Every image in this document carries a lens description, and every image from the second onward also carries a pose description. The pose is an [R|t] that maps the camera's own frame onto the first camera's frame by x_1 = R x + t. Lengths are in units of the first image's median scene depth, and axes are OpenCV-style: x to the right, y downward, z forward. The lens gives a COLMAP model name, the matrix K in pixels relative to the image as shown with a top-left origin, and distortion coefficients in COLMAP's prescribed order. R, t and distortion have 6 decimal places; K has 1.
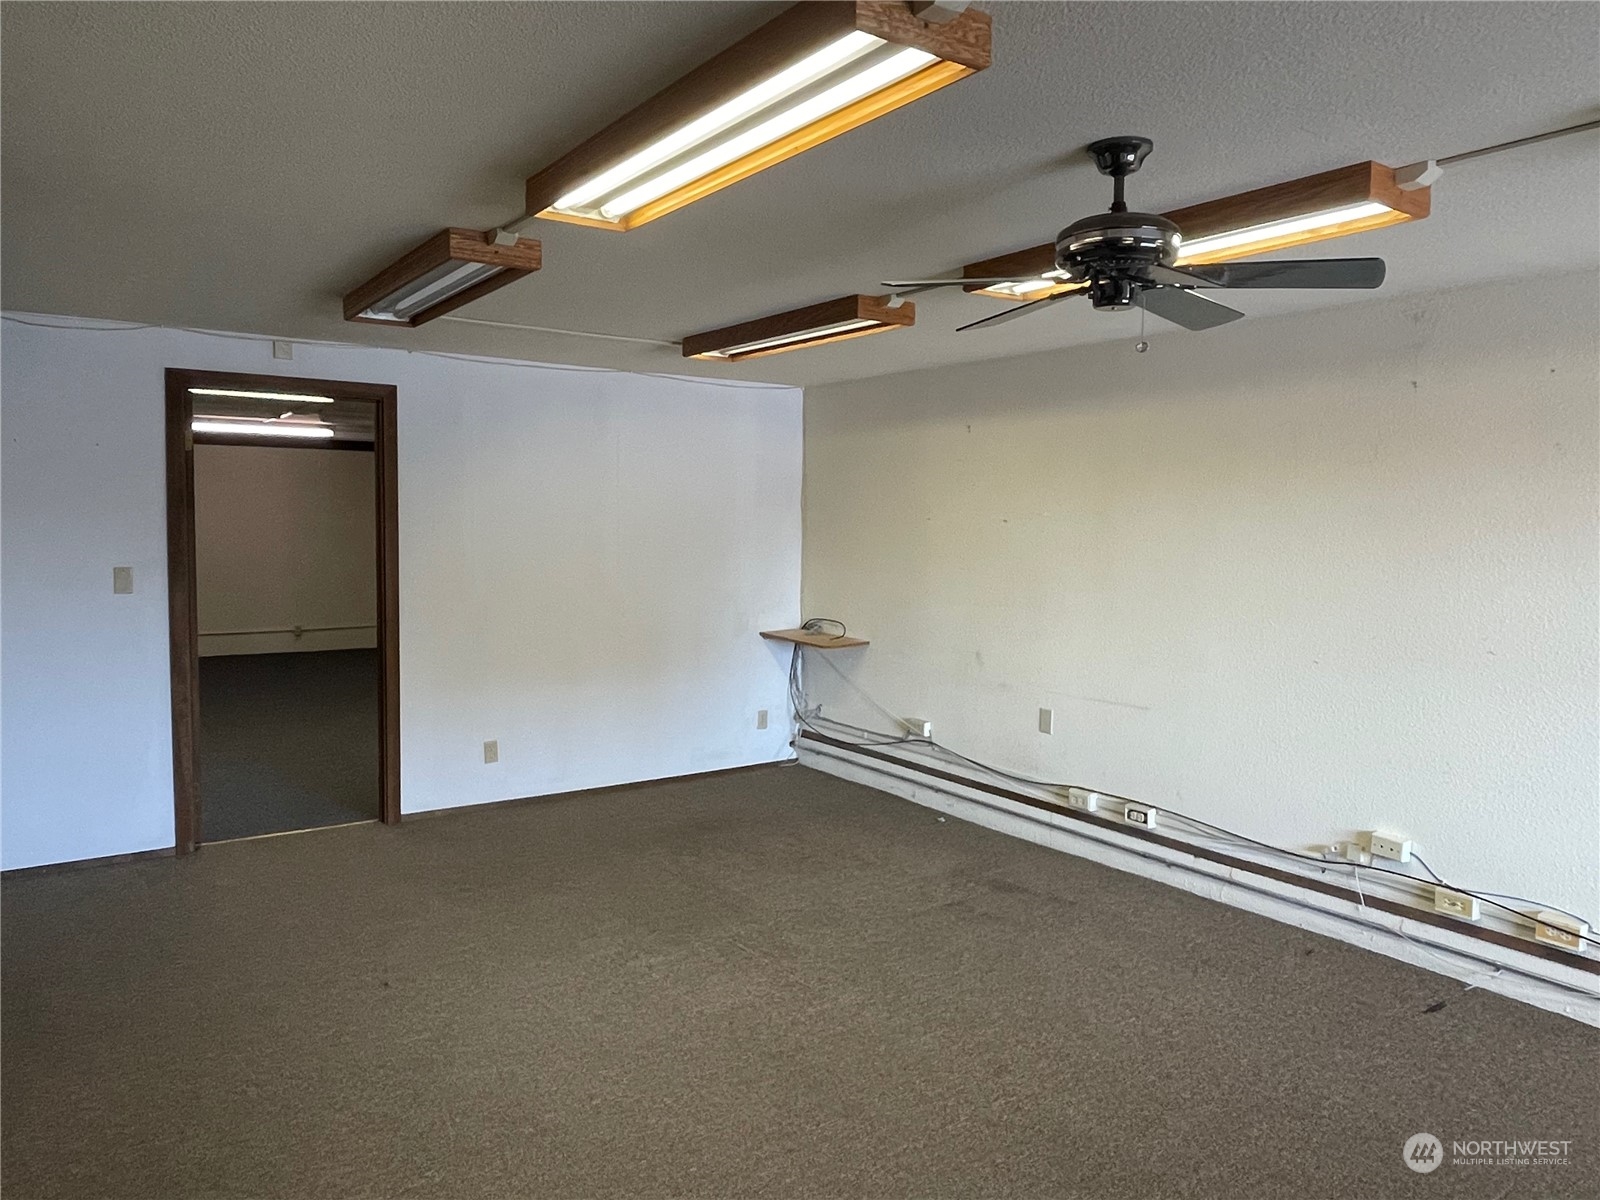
lens RADIAL K [[1088.6, 0, 800.6], [0, 1088.6, 593.2], [0, 0, 1]] dist [0.000449, -0.000665]
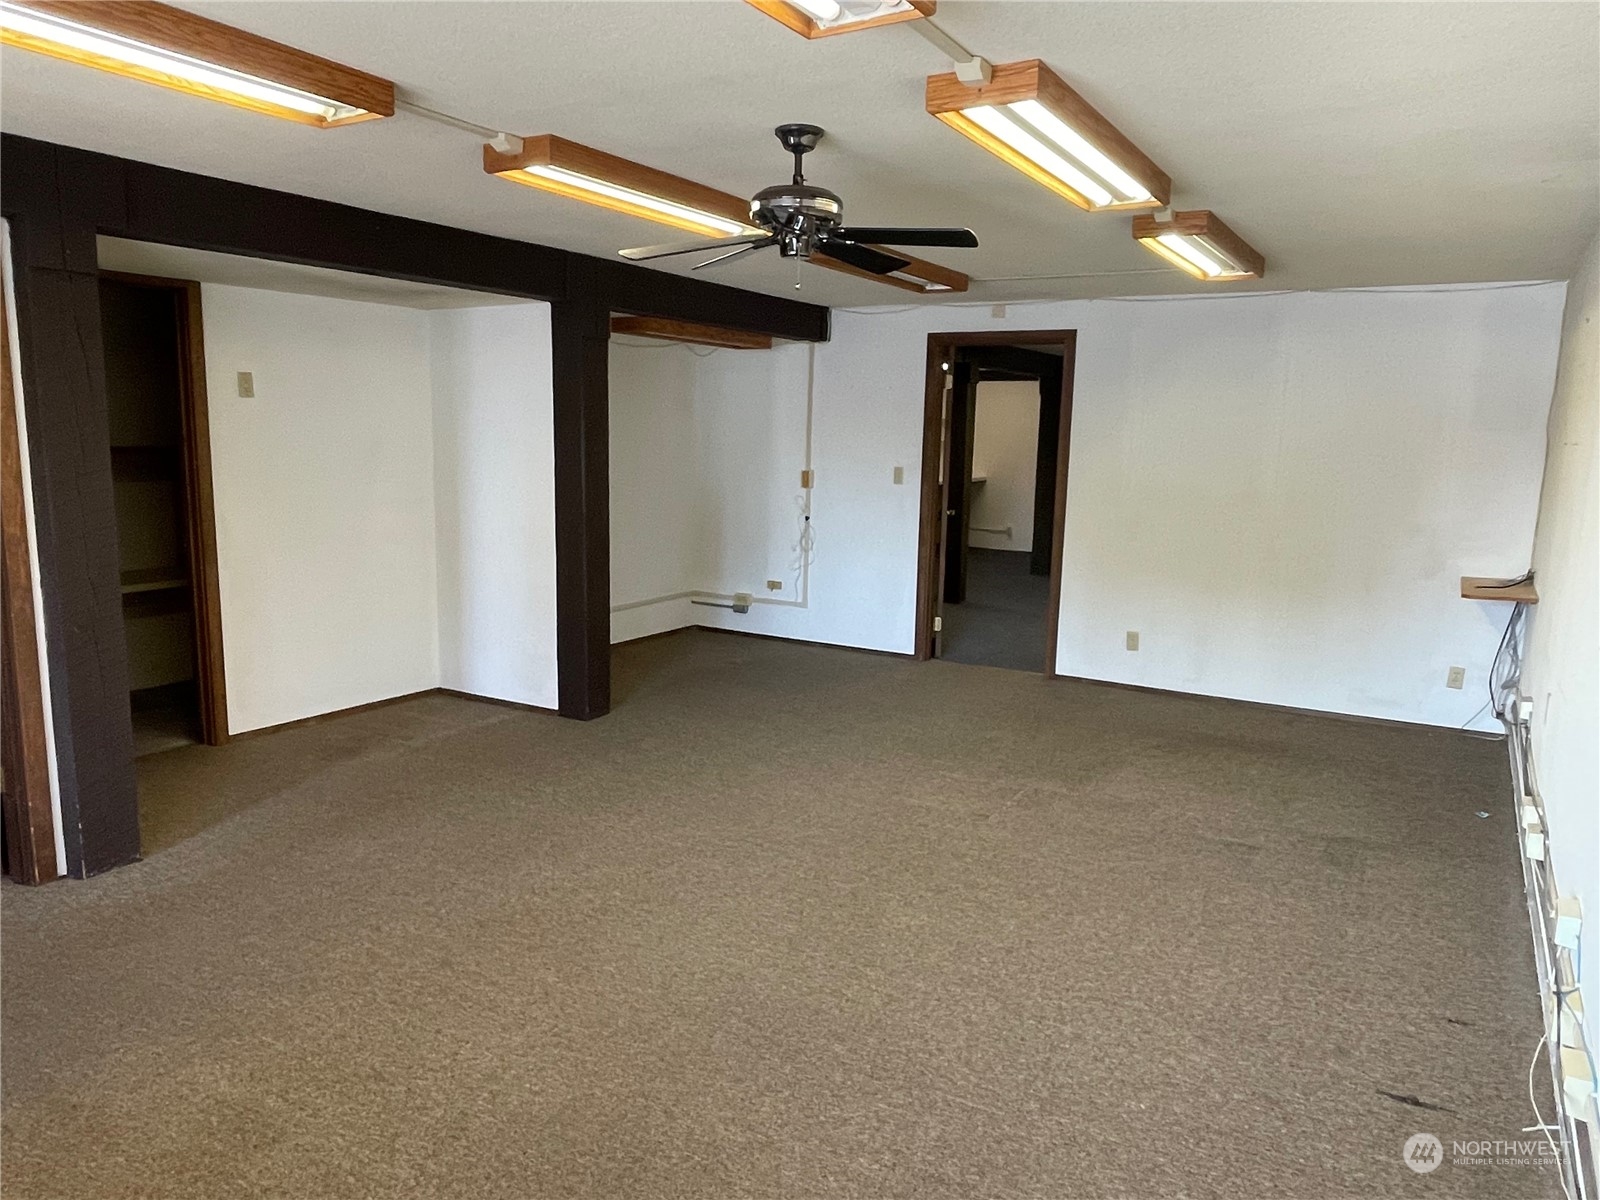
lens RADIAL K [[1088.6, 0, 796.9], [0, 1088.6, 600.6], [0, 0, 1]] dist [0.000449, -0.000665]
pose [[0.407229, 0.136853, -0.903015, 0.660675], [-0.081856, 0.990200, 0.113152, 0.000352], [0.909650, 0.027839, 0.414441, 0.204879]]
